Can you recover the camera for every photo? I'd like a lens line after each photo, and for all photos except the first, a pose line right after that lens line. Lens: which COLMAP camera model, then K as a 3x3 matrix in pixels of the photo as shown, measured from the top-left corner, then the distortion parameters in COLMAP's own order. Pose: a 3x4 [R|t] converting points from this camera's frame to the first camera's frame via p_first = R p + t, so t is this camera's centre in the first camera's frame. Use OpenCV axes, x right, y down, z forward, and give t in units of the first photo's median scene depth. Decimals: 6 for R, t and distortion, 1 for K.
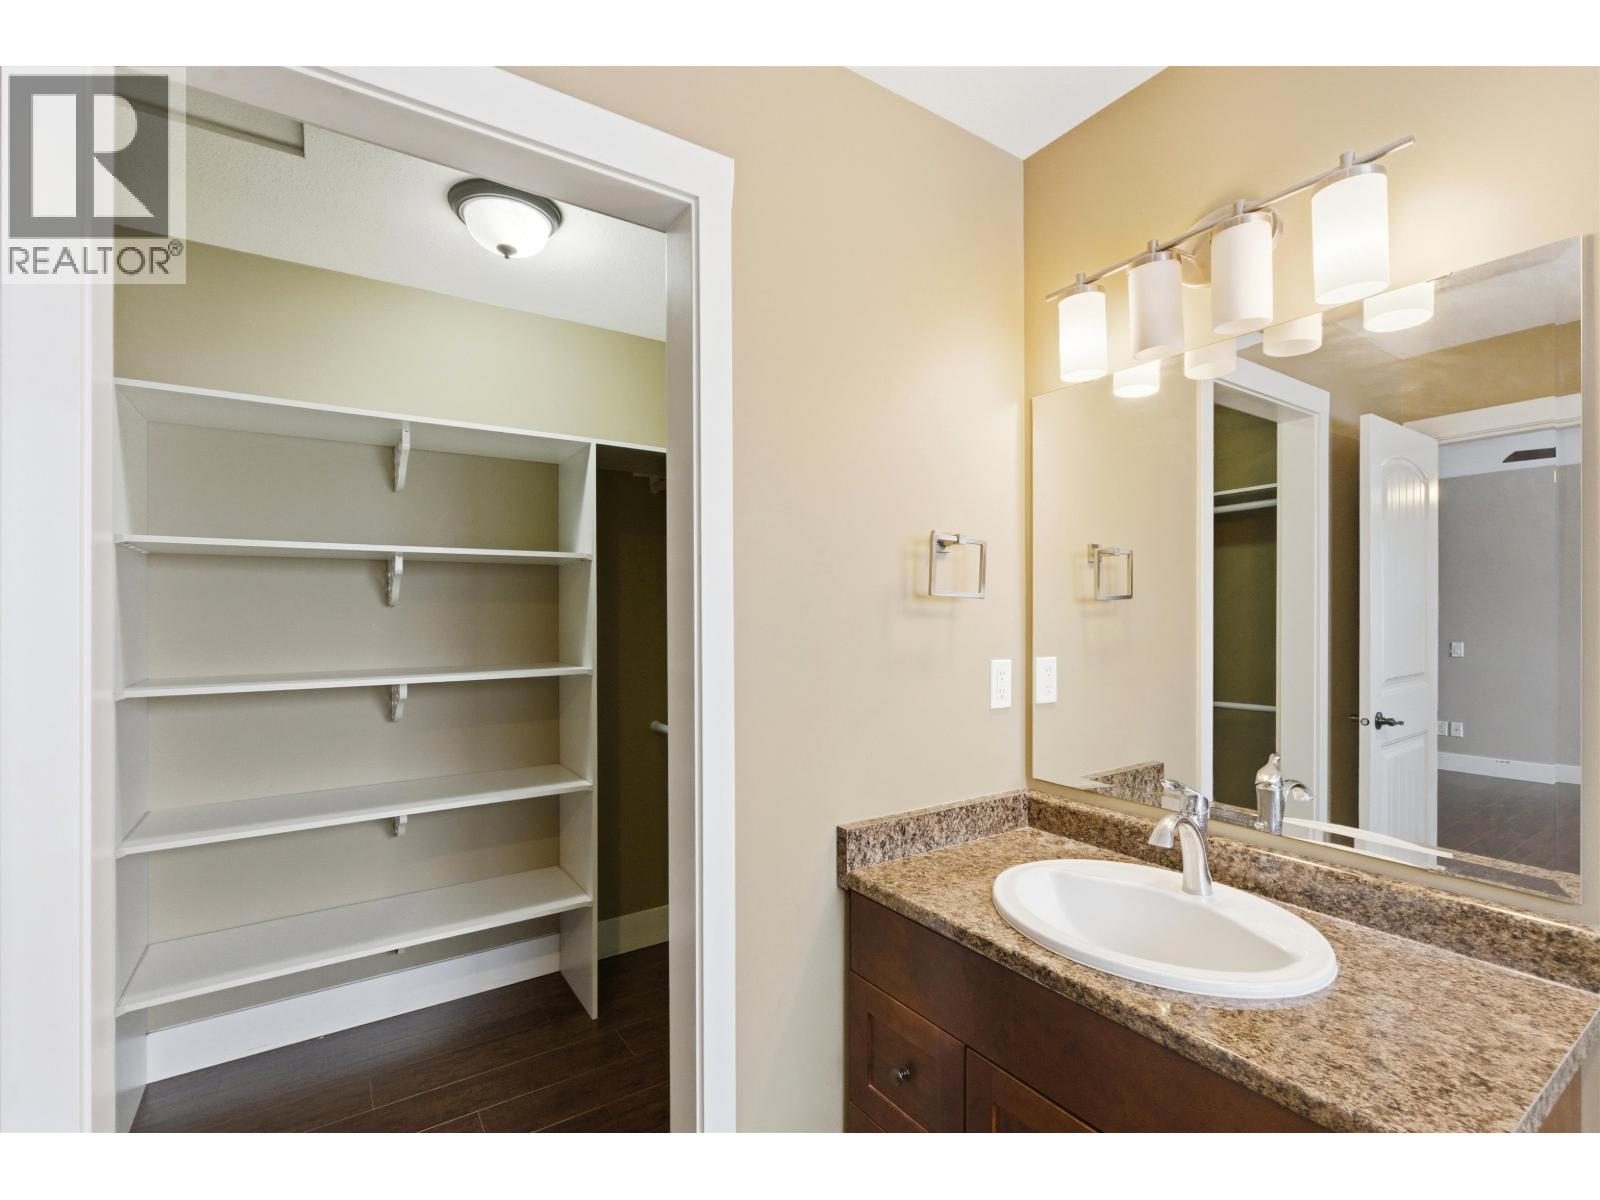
lens RADIAL K [[725.8, 0, 799.4], [0, 725.8, 608.8], [0, 0, 1]] dist [-0.004065, 0.000060]
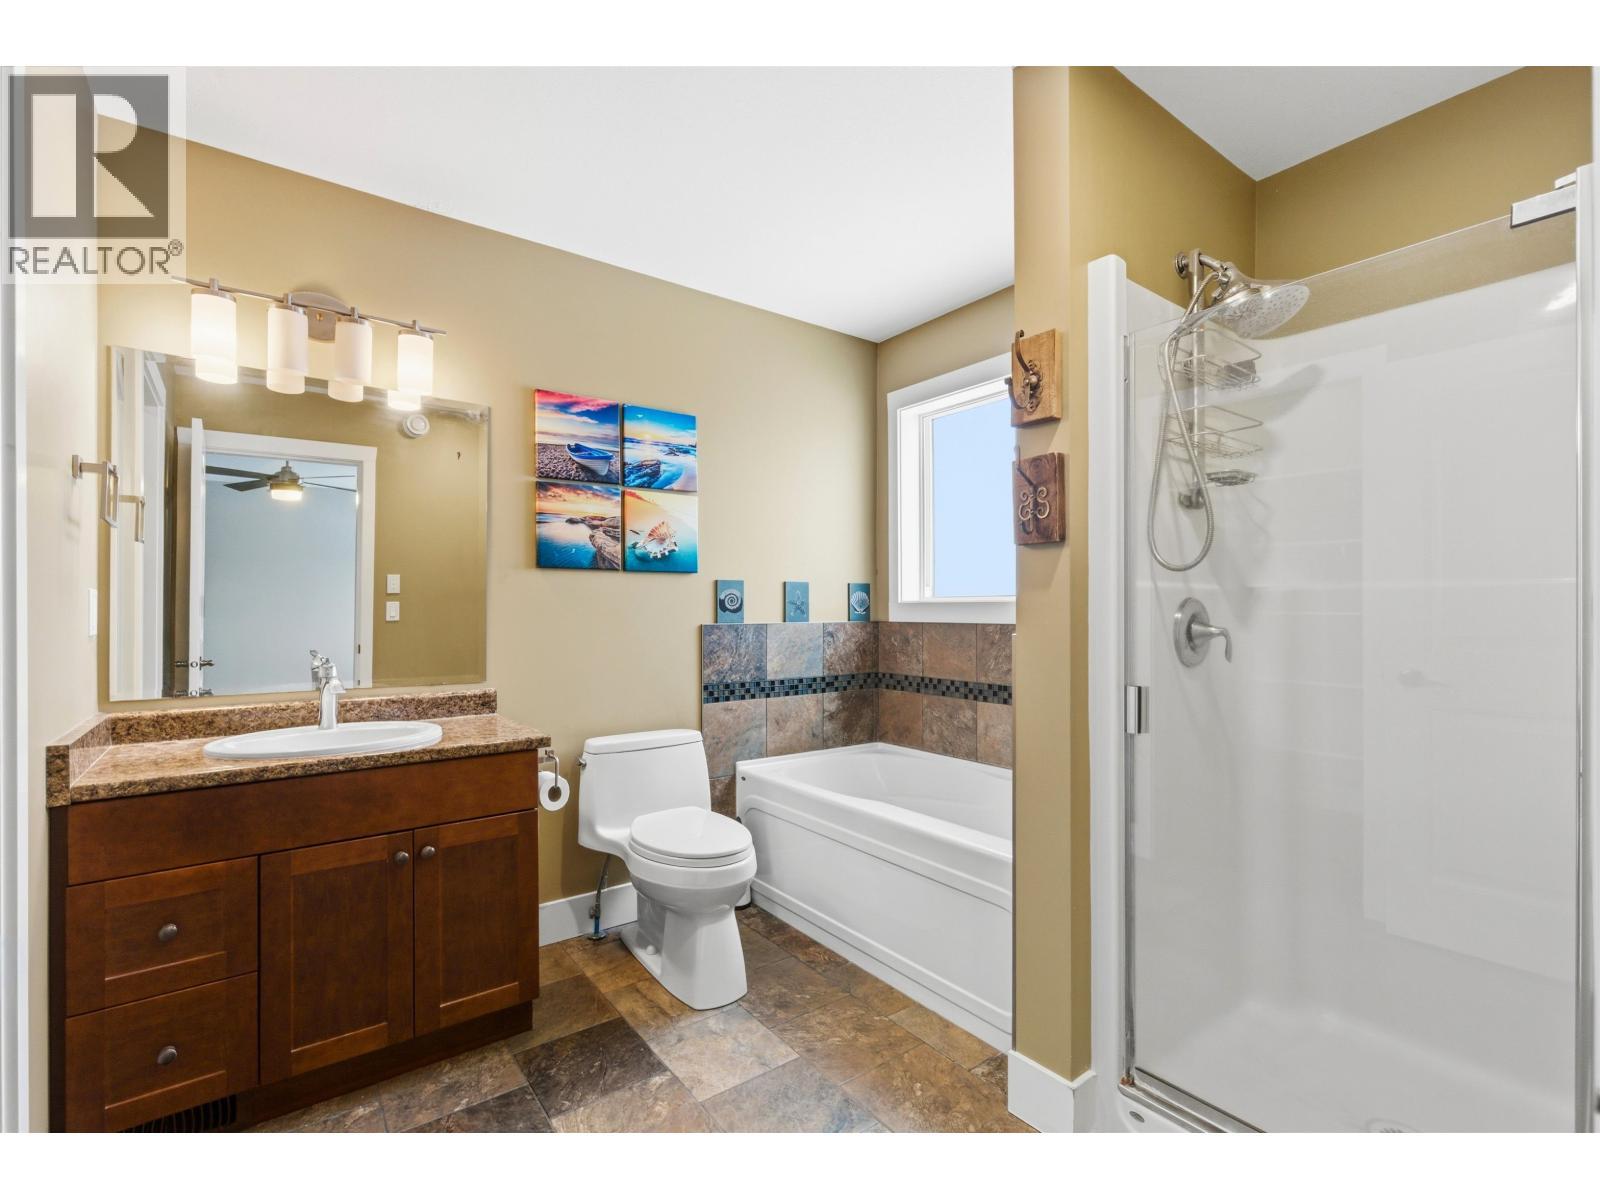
lens RADIAL K [[725.8, 0, 799.4], [0, 725.8, 608.8], [0, 0, 1]] dist [-0.004065, 0.000060]
pose [[-0.064913, 0.007711, 0.997861, -1.008873], [-0.002940, 0.999964, -0.007919, 0.129124], [-0.997887, -0.003448, -0.064888, 0.075614]]
